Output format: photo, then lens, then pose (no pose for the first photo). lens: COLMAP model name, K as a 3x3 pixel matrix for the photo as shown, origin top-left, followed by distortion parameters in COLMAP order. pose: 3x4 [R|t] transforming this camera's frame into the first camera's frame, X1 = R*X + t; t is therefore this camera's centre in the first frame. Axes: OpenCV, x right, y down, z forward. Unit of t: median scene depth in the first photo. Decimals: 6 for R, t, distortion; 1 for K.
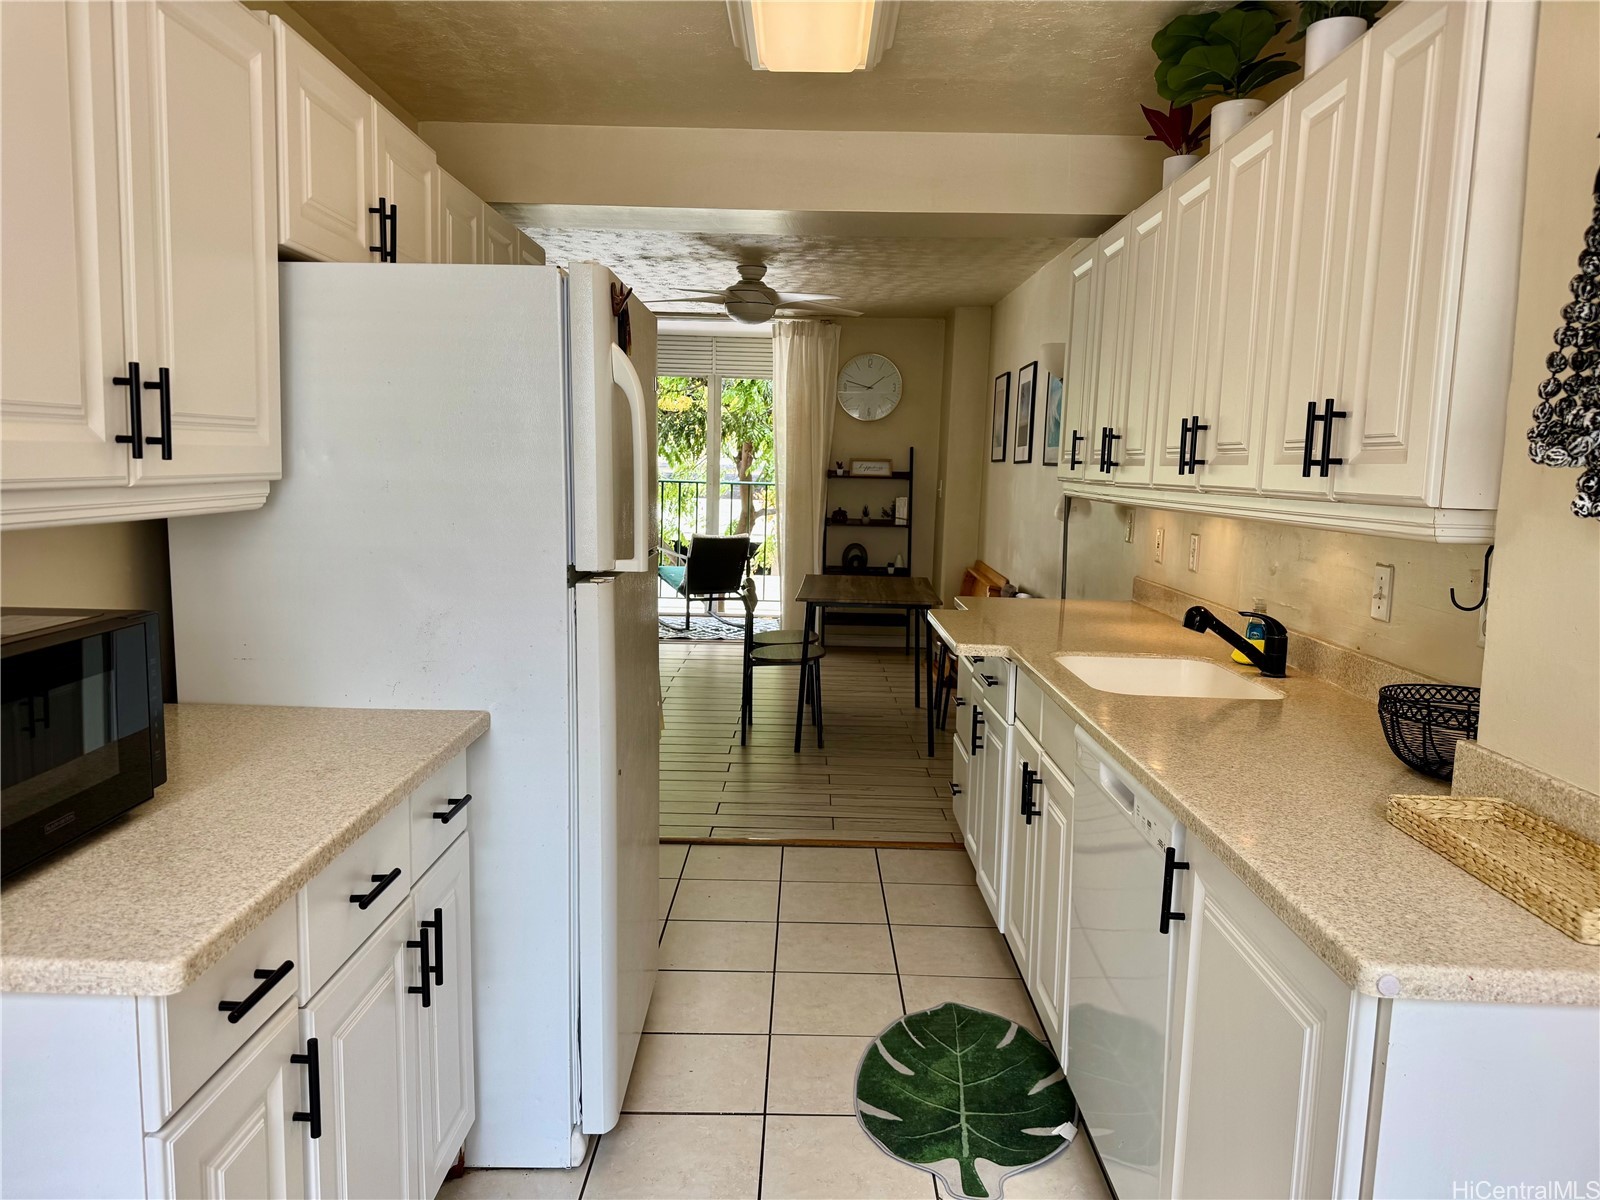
lens RADIAL K [[1147.9, 0, 808.9], [0, 1147.9, 601.5], [0, 0, 1]] dist [0.039765, -0.025021]
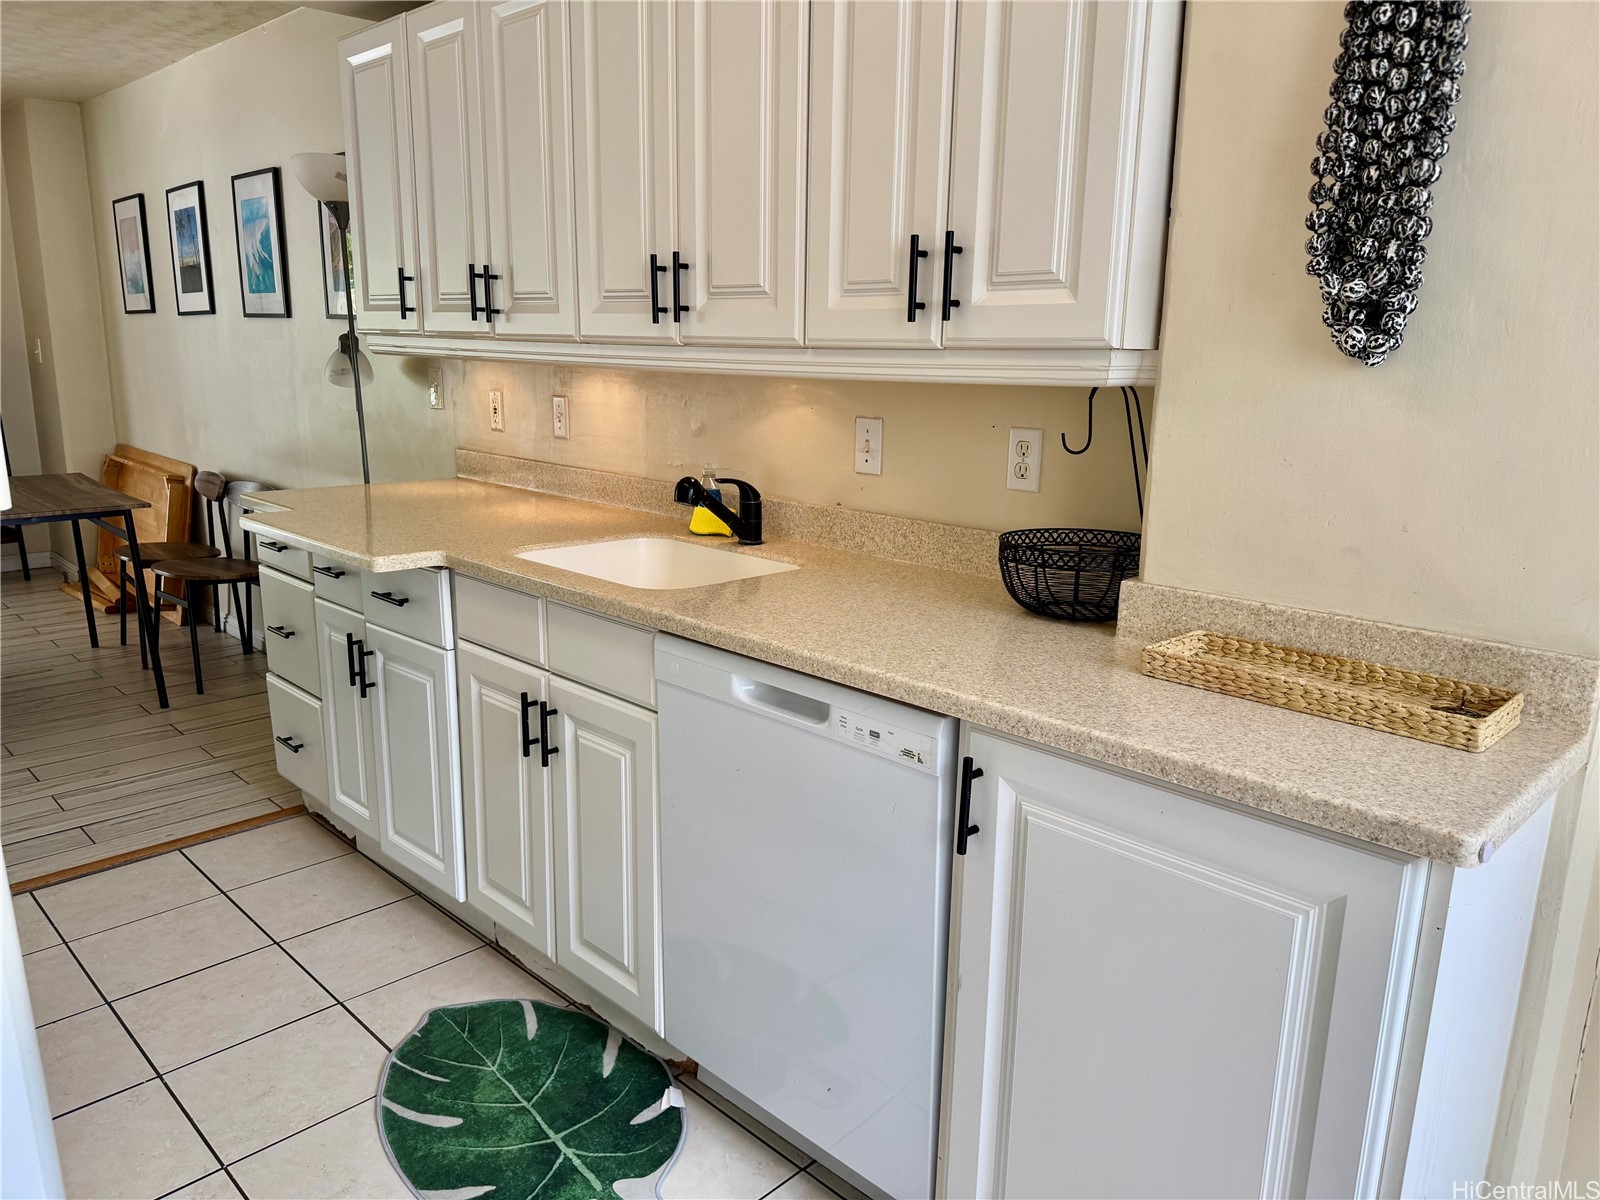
lens RADIAL K [[1147.9, 0, 798.7], [0, 1147.9, 602.2], [0, 0, 1]] dist [0.039765, -0.025021]
pose [[0.706310, -0.172260, 0.686624, -0.221932], [0.090065, 0.983926, 0.154199, -0.028775], [-0.702150, -0.047072, 0.710472, 0.314036]]
